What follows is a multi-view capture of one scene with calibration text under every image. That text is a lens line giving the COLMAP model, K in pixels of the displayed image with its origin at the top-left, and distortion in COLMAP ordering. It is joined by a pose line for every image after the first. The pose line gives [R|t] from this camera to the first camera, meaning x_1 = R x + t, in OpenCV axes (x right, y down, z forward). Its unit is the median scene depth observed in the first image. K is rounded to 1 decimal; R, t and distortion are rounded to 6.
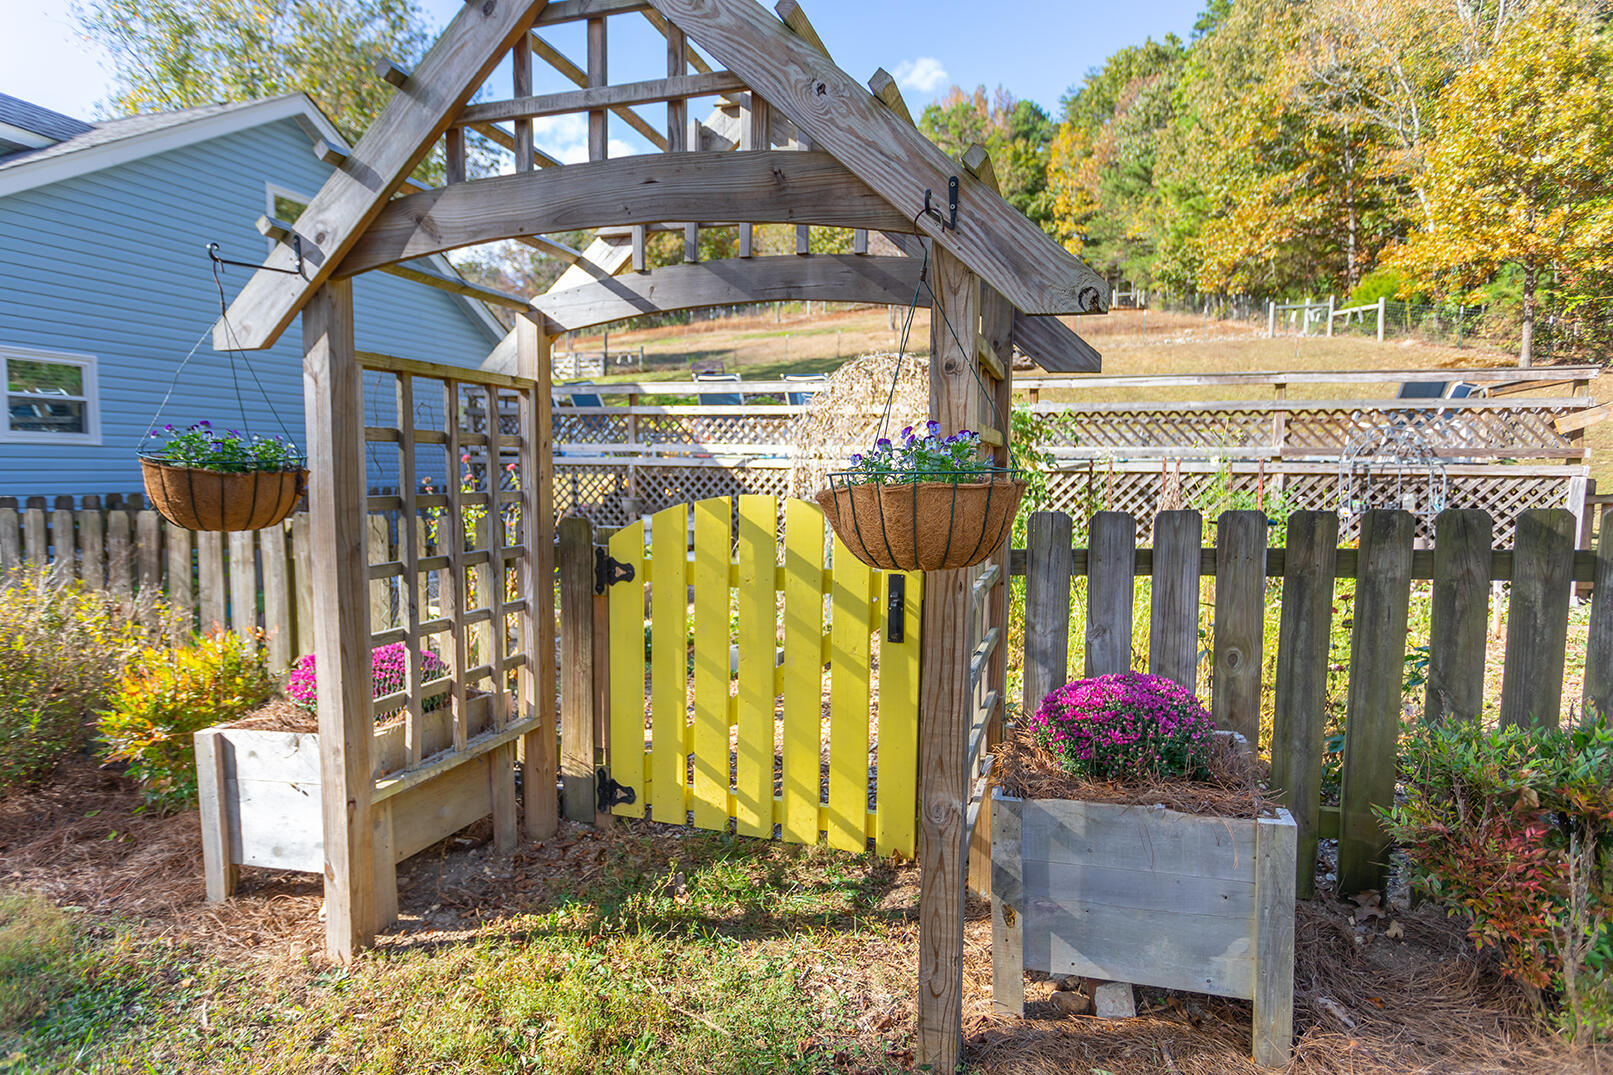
lens RADIAL K [[872.9, 0, 804.8], [0, 872.9, 541.5], [0, 0, 1]] dist [0.010115, -0.003072]
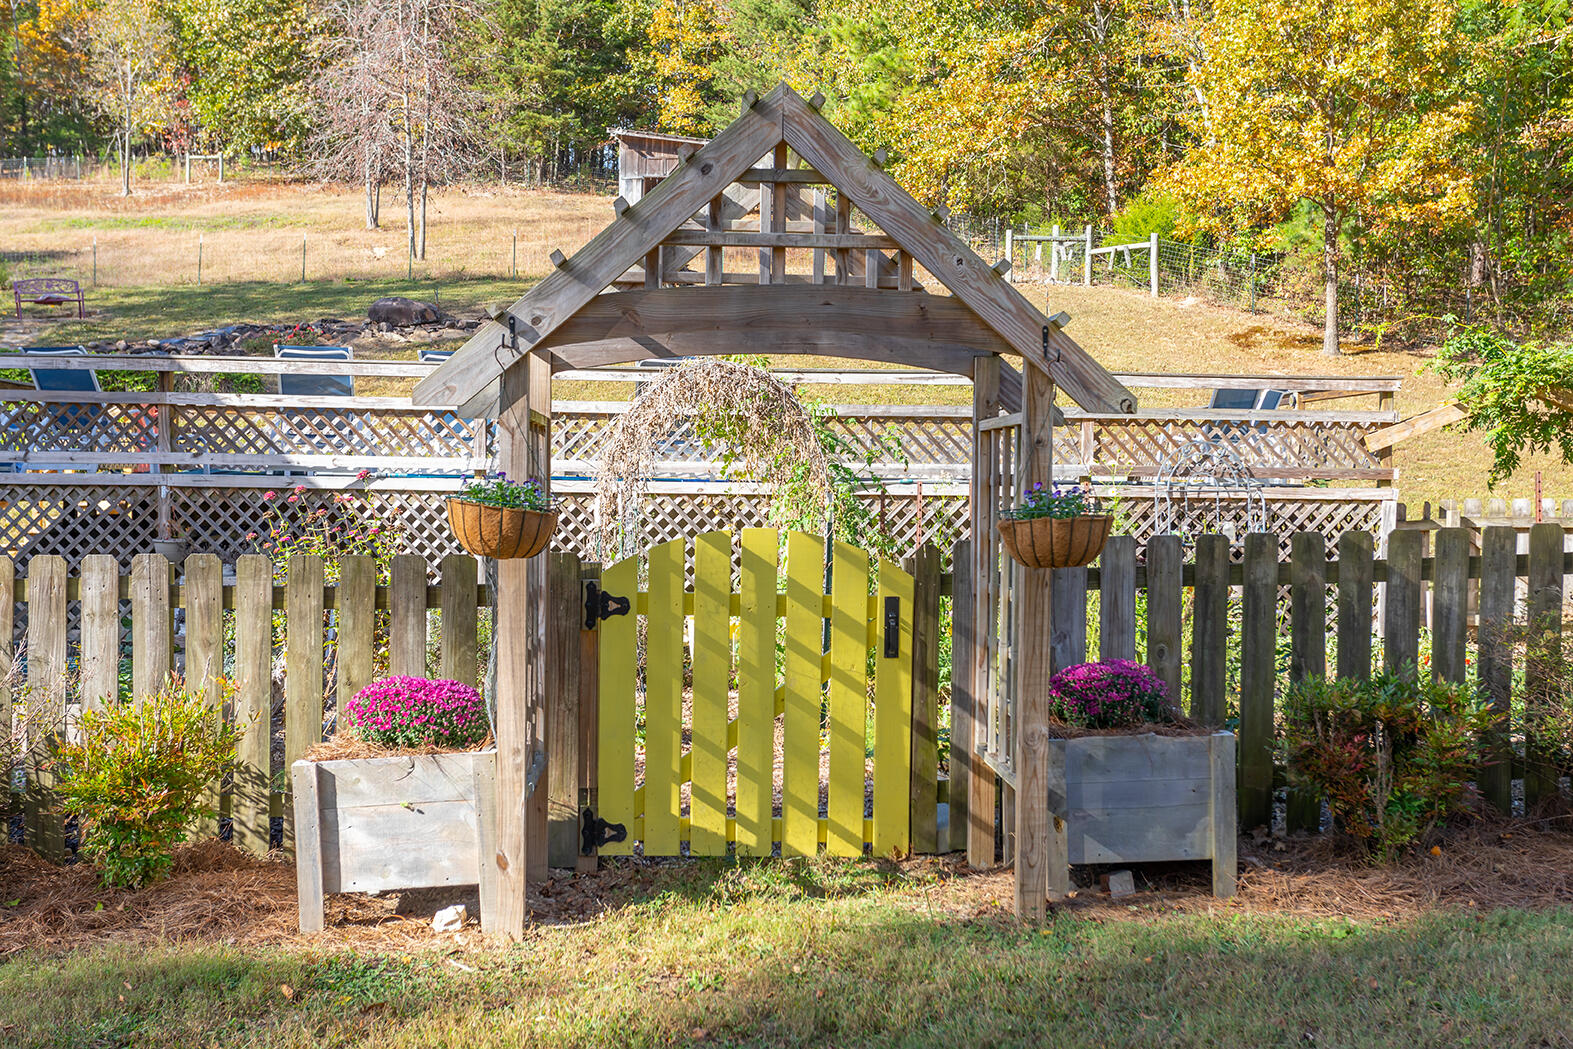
lens RADIAL K [[1687.3, 0, 776.2], [0, 1687.3, 533.6], [0, 0, 1]] dist [0.021246, 0.000000]
pose [[0.933852, -0.011292, 0.357481, -0.277447], [0.029941, 0.998461, -0.046676, 0.018288], [-0.356404, 0.054292, 0.932753, -0.334641]]
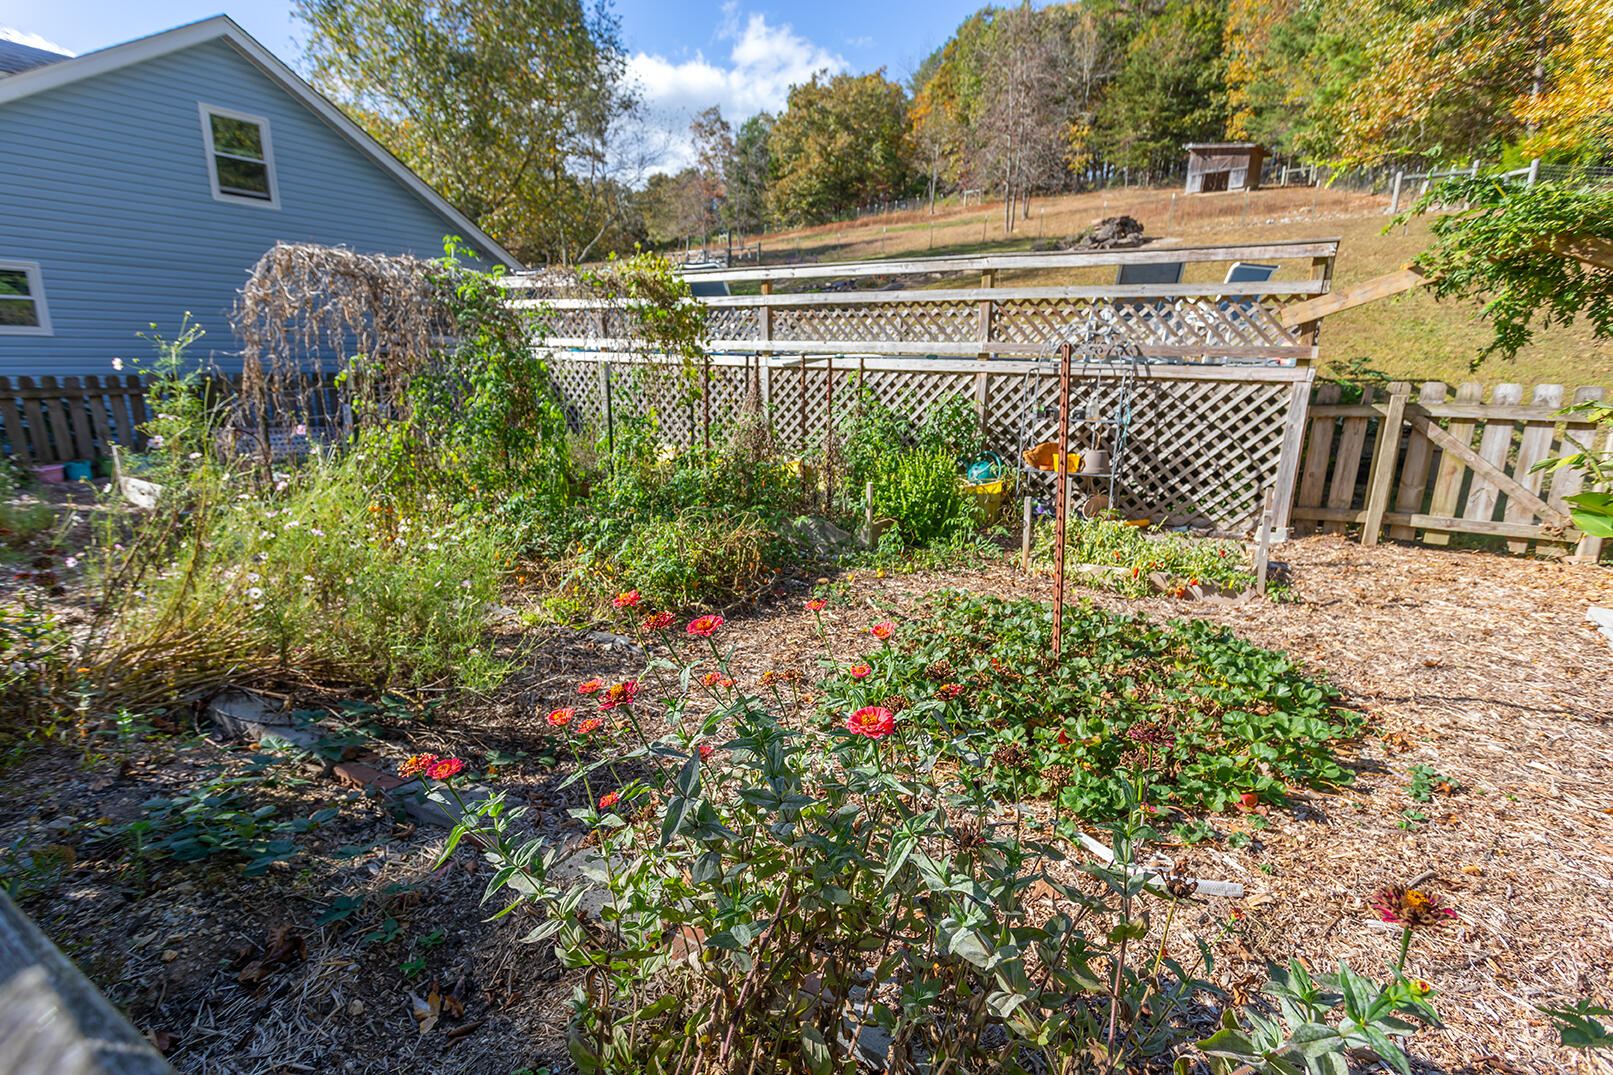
lens RADIAL K [[773.9, 0, 807.7], [0, 773.9, 538.5], [0, 0, 1]] dist [0.004257, 0.000505]
pose [[0.970367, 0.063071, -0.233259, 0.567373], [-0.028185, 0.988289, 0.149971, -0.023858], [0.239986, -0.138953, 0.960780, 0.169294]]
